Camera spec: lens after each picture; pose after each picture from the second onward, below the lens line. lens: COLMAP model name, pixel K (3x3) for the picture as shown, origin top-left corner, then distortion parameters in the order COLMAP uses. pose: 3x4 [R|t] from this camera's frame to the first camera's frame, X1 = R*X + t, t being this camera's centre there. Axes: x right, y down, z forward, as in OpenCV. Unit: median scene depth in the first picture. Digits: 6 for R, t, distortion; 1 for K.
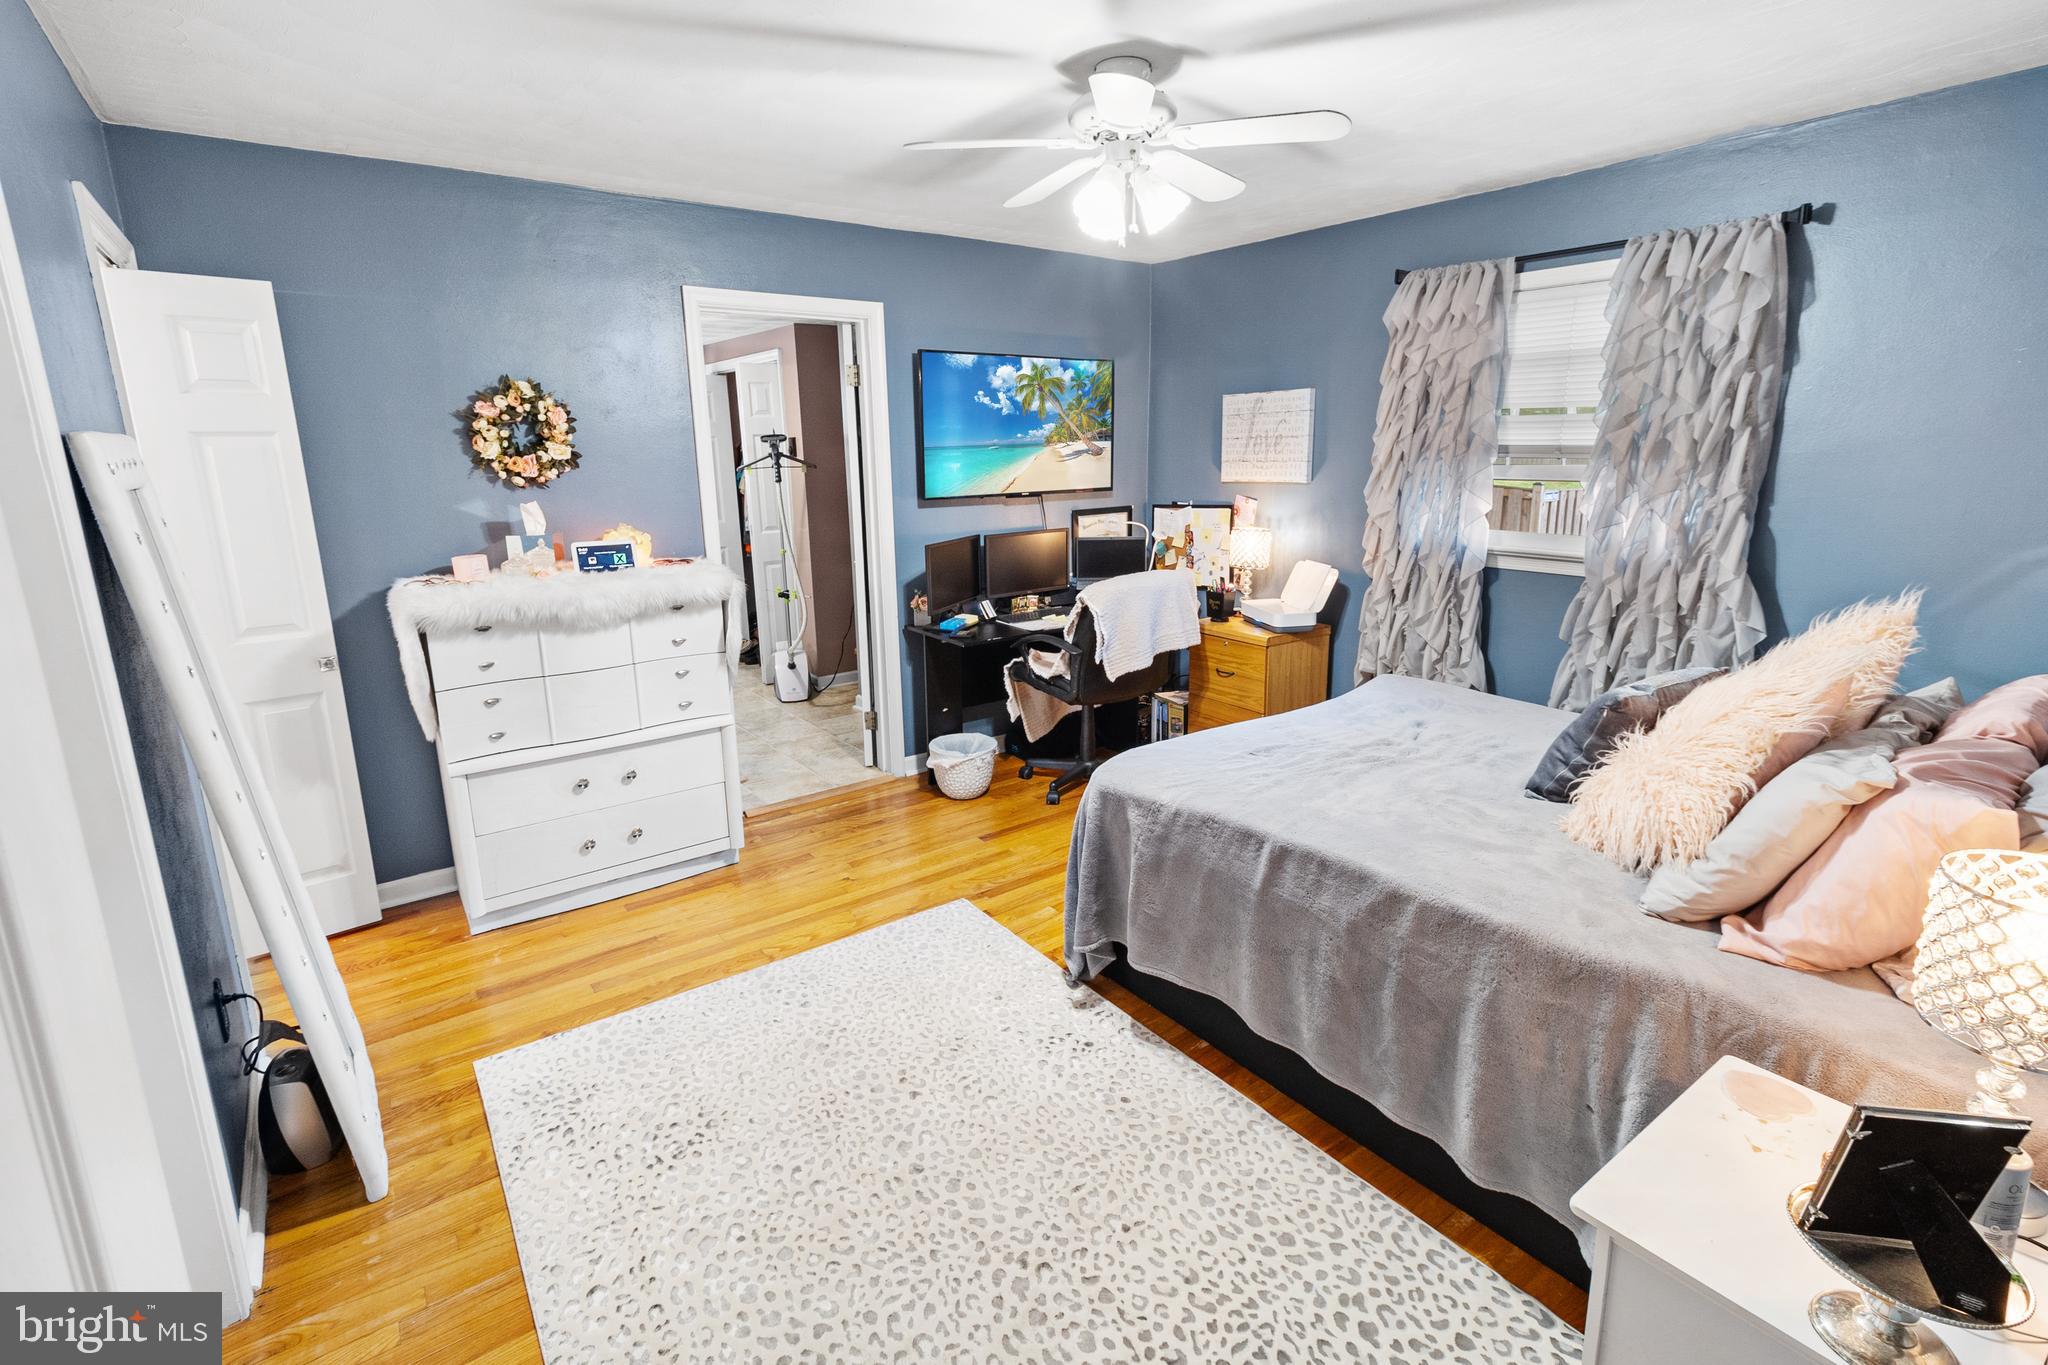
lens RADIAL K [[950.8, 0, 1024.4], [0, 950.8, 666.3], [0, 0, 1]] dist [0.002851, -0.000331]
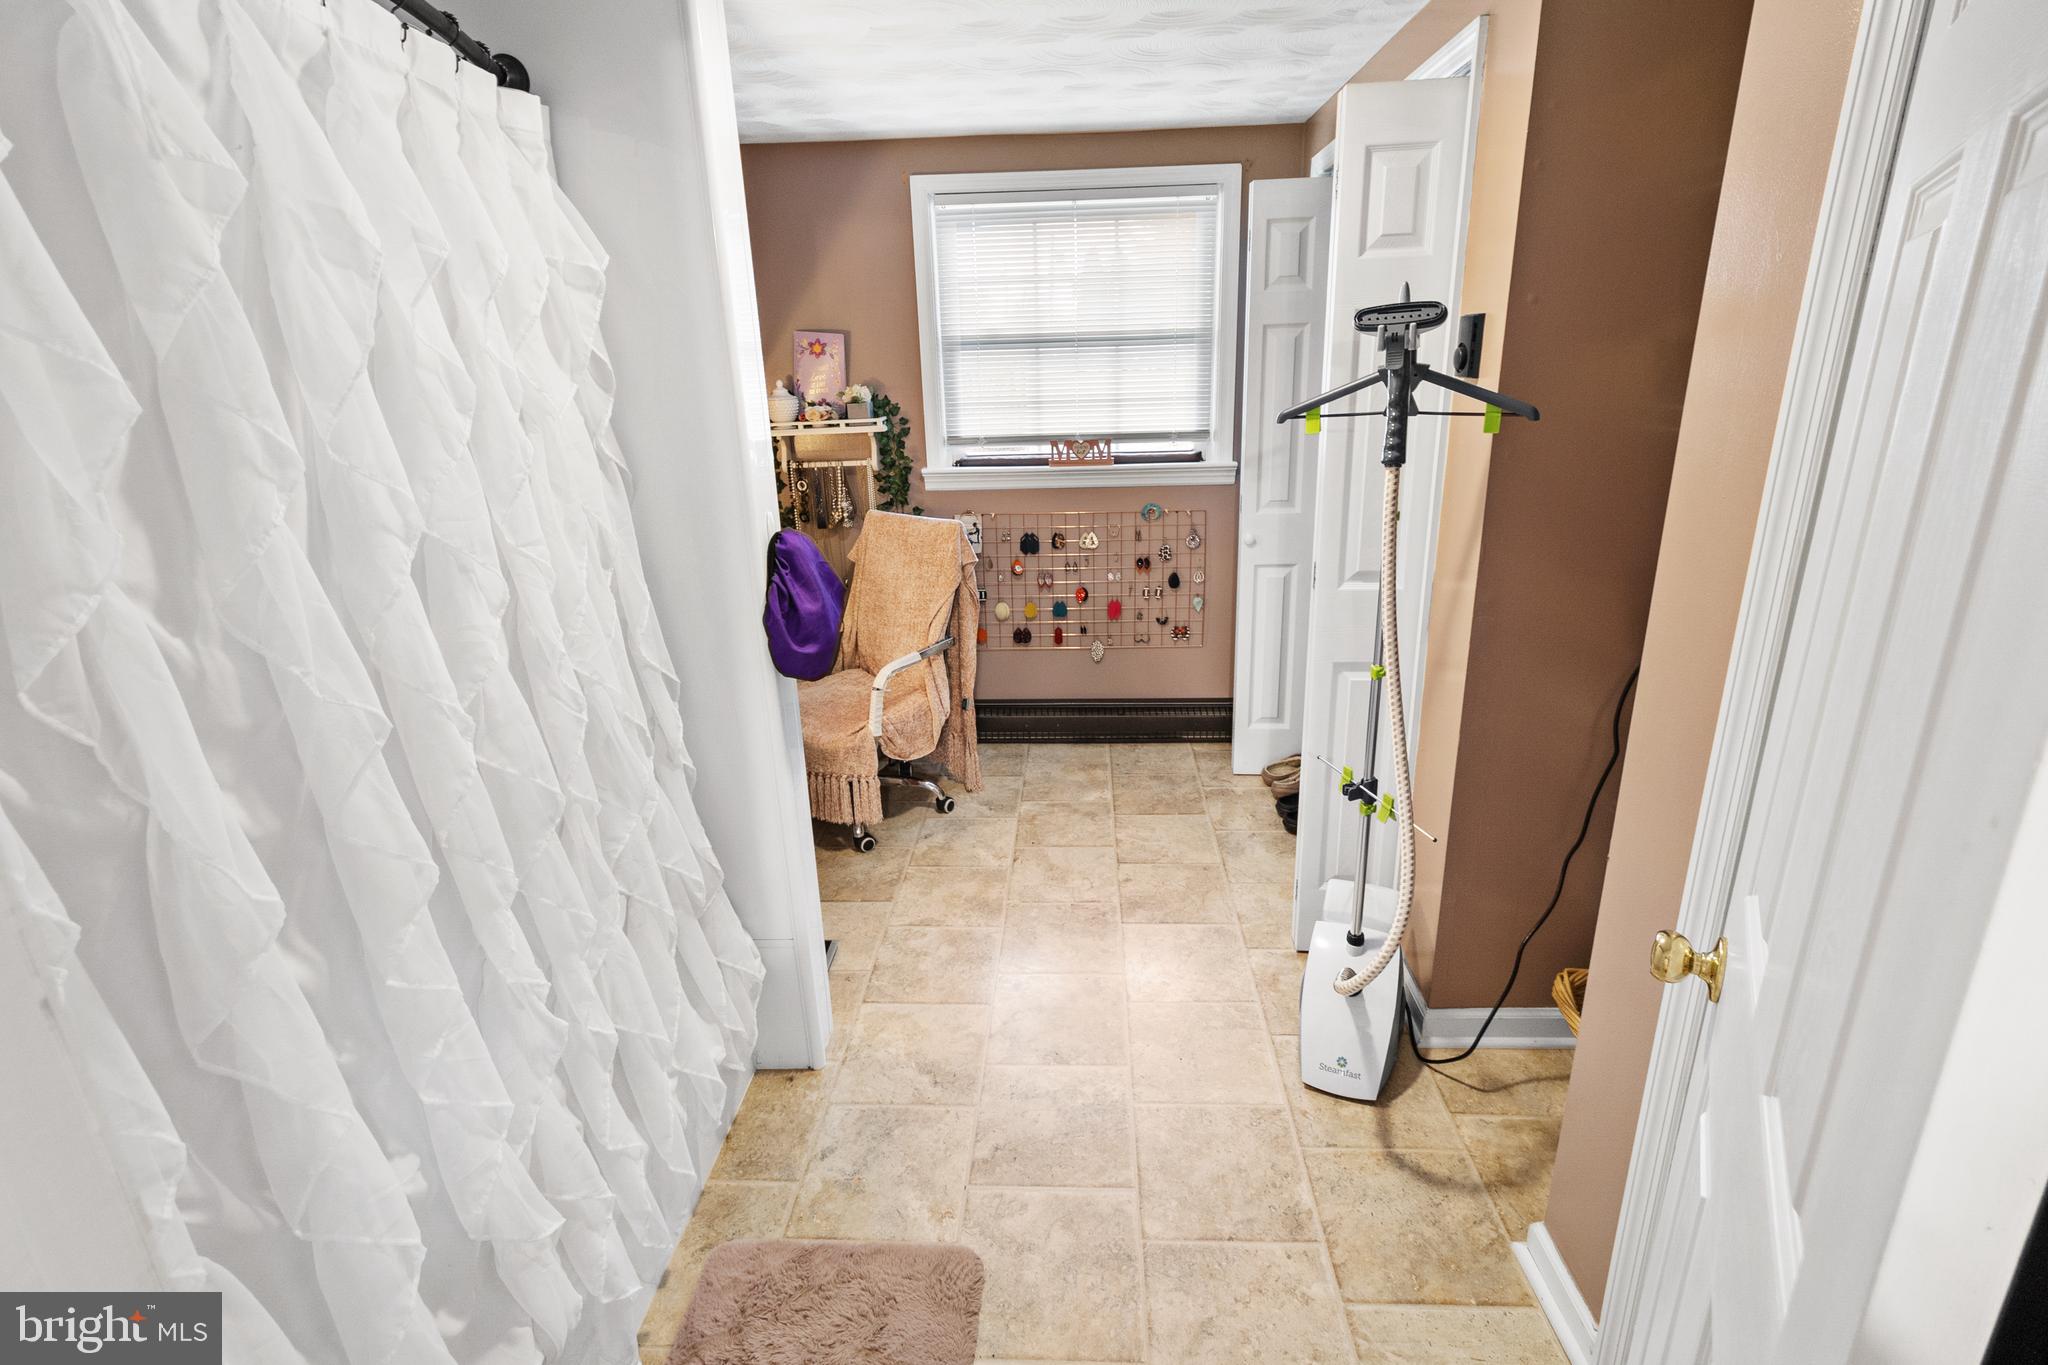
lens RADIAL K [[950.8, 0, 1033.9], [0, 950.8, 677.6], [0, 0, 1]] dist [0.002851, -0.000331]
pose [[0.782833, 0.187448, -0.593326, -0.150247], [-0.120956, 0.981198, 0.150399, -0.153800], [0.610362, -0.045971, 0.790787, 0.662979]]
